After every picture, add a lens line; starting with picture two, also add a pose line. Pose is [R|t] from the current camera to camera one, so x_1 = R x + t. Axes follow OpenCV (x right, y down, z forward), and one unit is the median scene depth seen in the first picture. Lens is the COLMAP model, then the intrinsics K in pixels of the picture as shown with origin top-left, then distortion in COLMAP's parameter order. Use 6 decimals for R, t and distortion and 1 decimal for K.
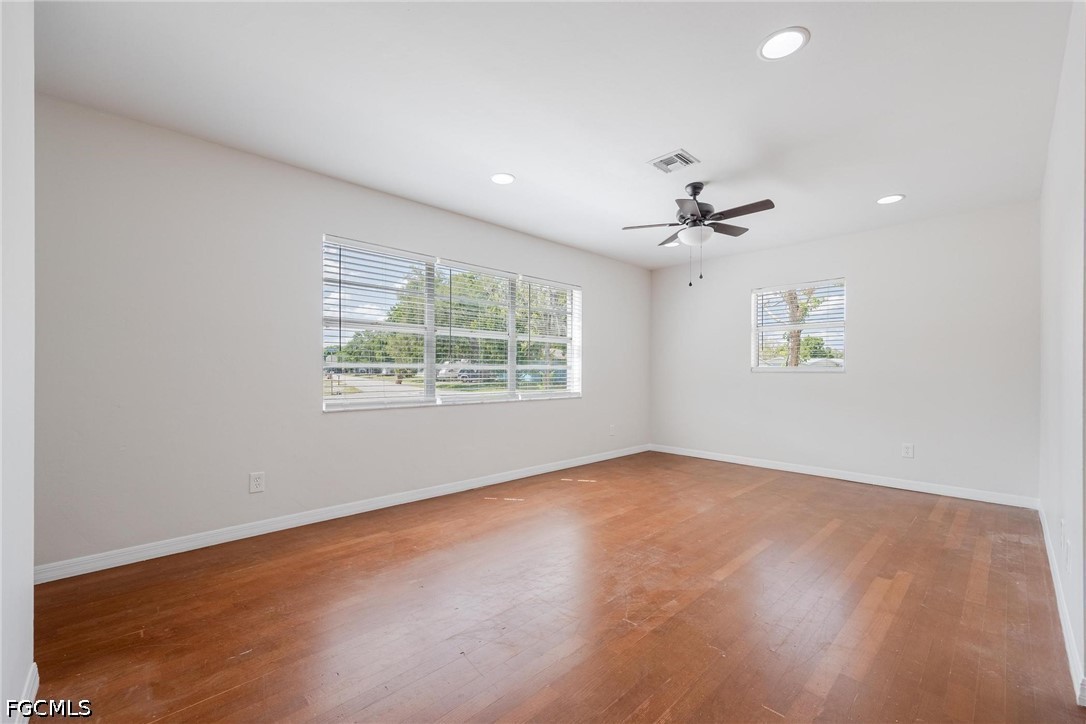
lens RADIAL K [[445.9, 0, 532.1], [0, 445.9, 368.7], [0, 0, 1]] dist [0.001200, 0.000189]
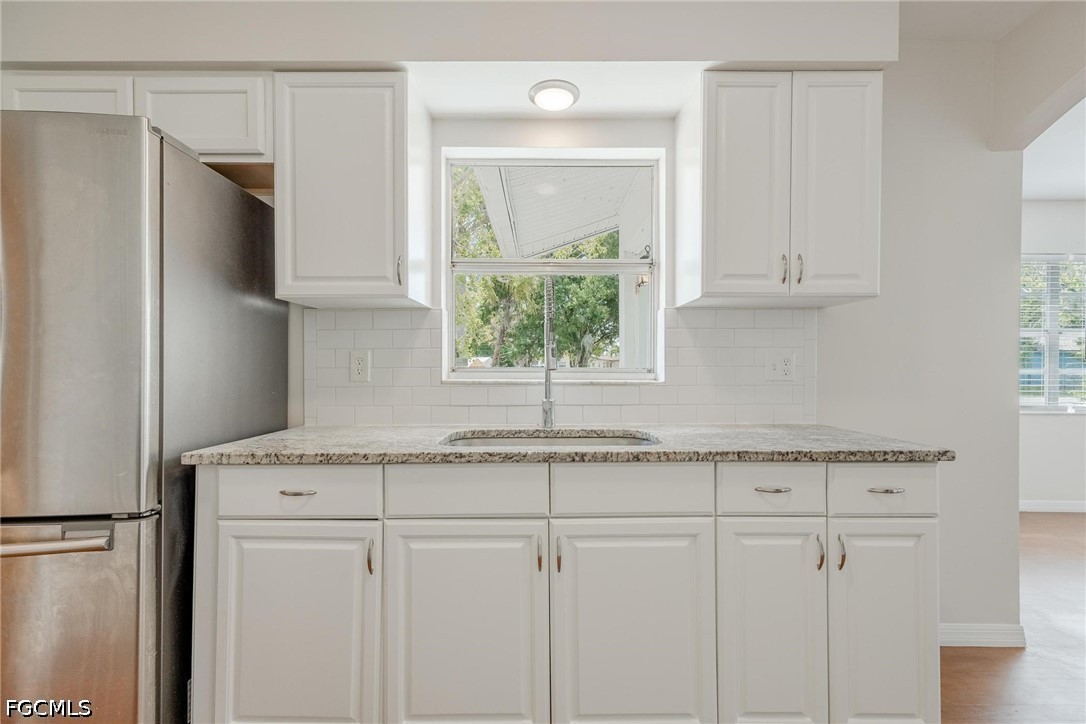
lens RADIAL K [[460.9, 0, 539.2], [0, 460.9, 369.2], [0, 0, 1]] dist [0.003509, 0.000225]
pose [[0.727713, 0.000717, -0.685881, -0.374373], [0.004699, 0.999971, 0.006031, -0.024227], [0.685866, -0.007612, 0.727688, -0.498713]]
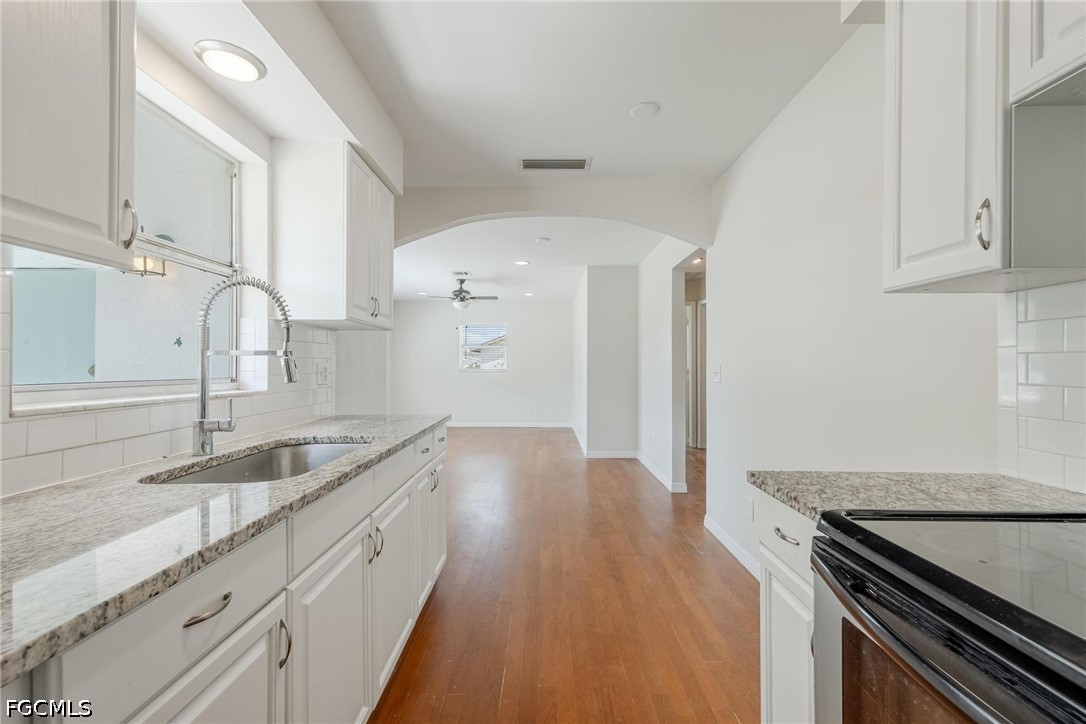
lens RADIAL K [[455.5, 0, 543.0], [0, 455.5, 362.0], [0, 0, 1]] dist [0.007792, -0.000597]
pose [[0.689351, 0.004040, 0.724416, -0.804710], [-0.002045, 0.999991, -0.003630, -0.038059], [-0.724425, 0.001021, 0.689353, -0.619616]]
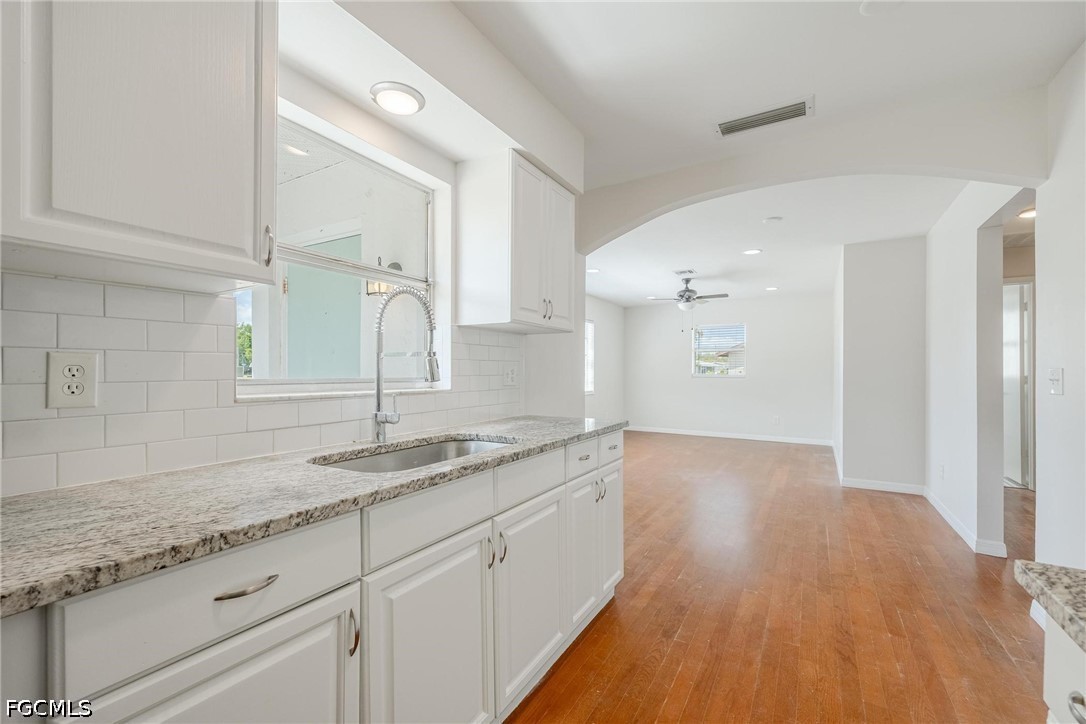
lens RADIAL K [[449.1, 0, 544.2], [0, 449.1, 369.3], [0, 0, 1]] dist [0.002011, 0.000476]
pose [[0.963243, 0.001491, 0.268628, -0.678186], [-0.001884, 0.999997, 0.001204, -0.033204], [-0.268626, -0.001666, 0.963243, -0.615929]]
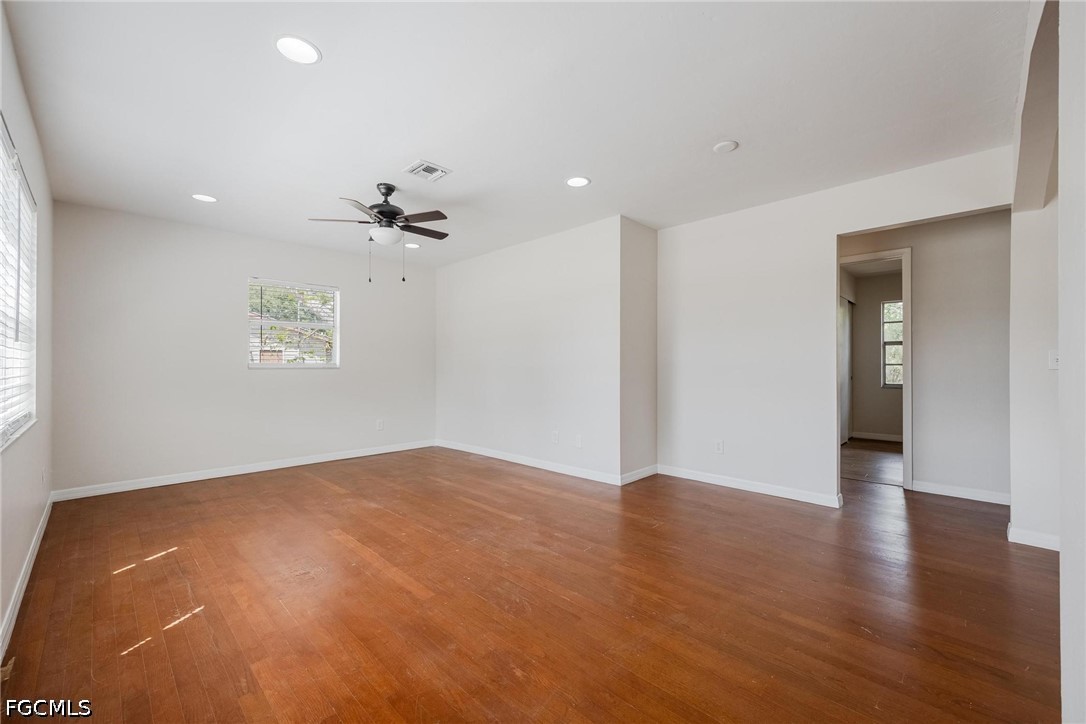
lens RADIAL K [[442.9, 0, 549.0], [0, 442.9, 365.2], [0, 0, 1]] dist [0.003455, 0.000551]
pose [[-0.045005, -0.002433, 0.998984, -0.633206], [-0.003198, 0.999992, 0.002291, -0.005297], [-0.998982, -0.003092, -0.045013, 0.645024]]
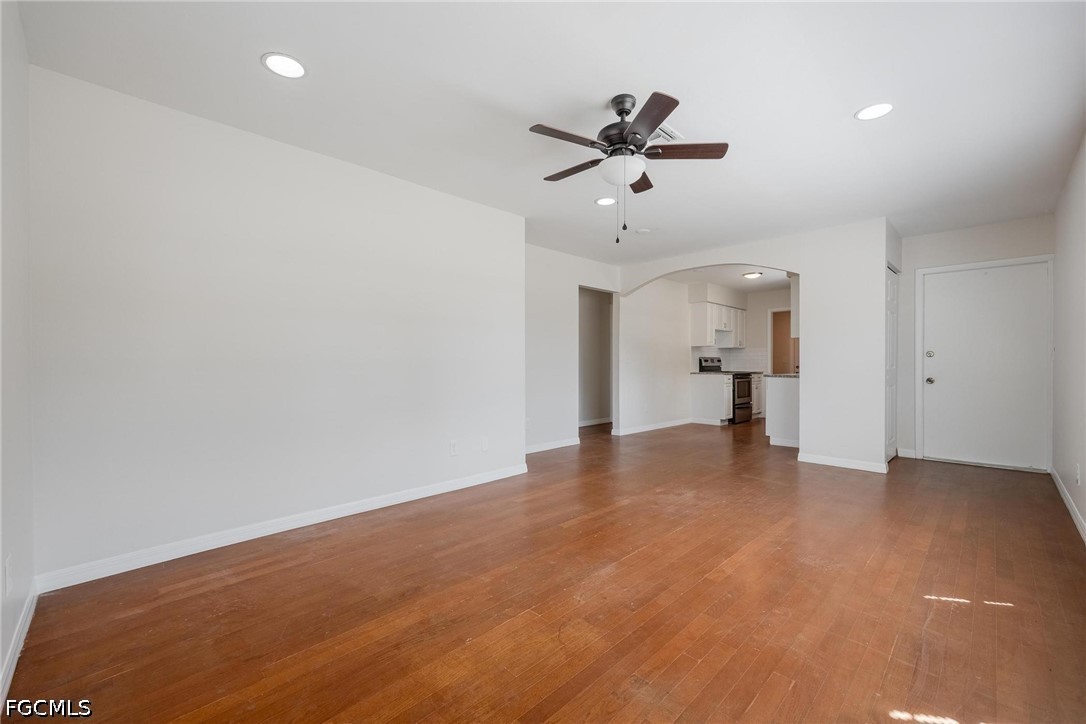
lens RADIAL K [[455.5, 0, 543.0], [0, 455.5, 362.0], [0, 0, 1]] dist [0.007792, -0.000597]
pose [[-0.999201, -0.000298, -0.039961, 0.499169], [-0.000035, 0.999978, -0.006569, 0.014387], [0.039962, -0.006563, -0.999180, 1.654961]]
